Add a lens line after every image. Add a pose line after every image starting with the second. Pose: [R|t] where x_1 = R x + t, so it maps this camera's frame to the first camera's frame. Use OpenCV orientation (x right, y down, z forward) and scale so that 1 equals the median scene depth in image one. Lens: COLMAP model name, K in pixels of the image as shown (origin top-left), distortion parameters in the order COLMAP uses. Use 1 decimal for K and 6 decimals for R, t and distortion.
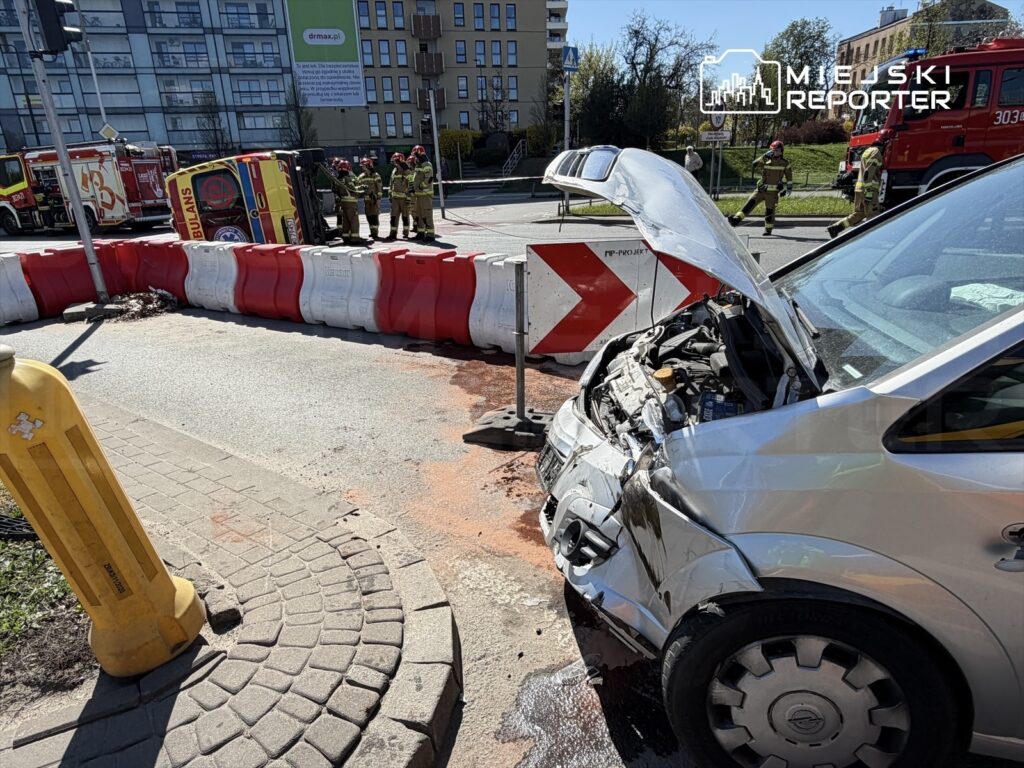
lens RADIAL K [[645.6, 0, 512.0], [0, 645.6, 384.0], [0, 0, 1]] dist [0.002836, 0.020623]
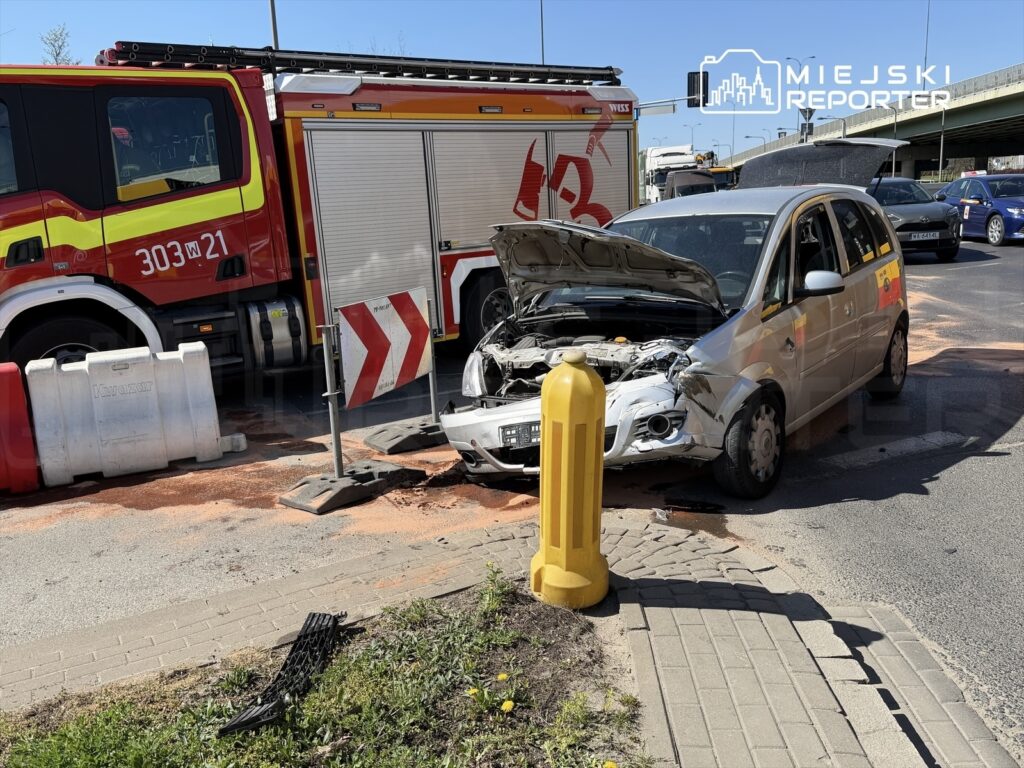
lens RADIAL K [[899.2, 0, 512.0], [0, 899.2, 384.0], [0, 0, 1]] dist [0.008894, 0.003638]
pose [[0.435871, -0.176359, 0.882561, -2.765612], [0.334533, 0.942102, 0.023041, -0.076103], [-0.835526, 0.285203, 0.469633, 0.160403]]
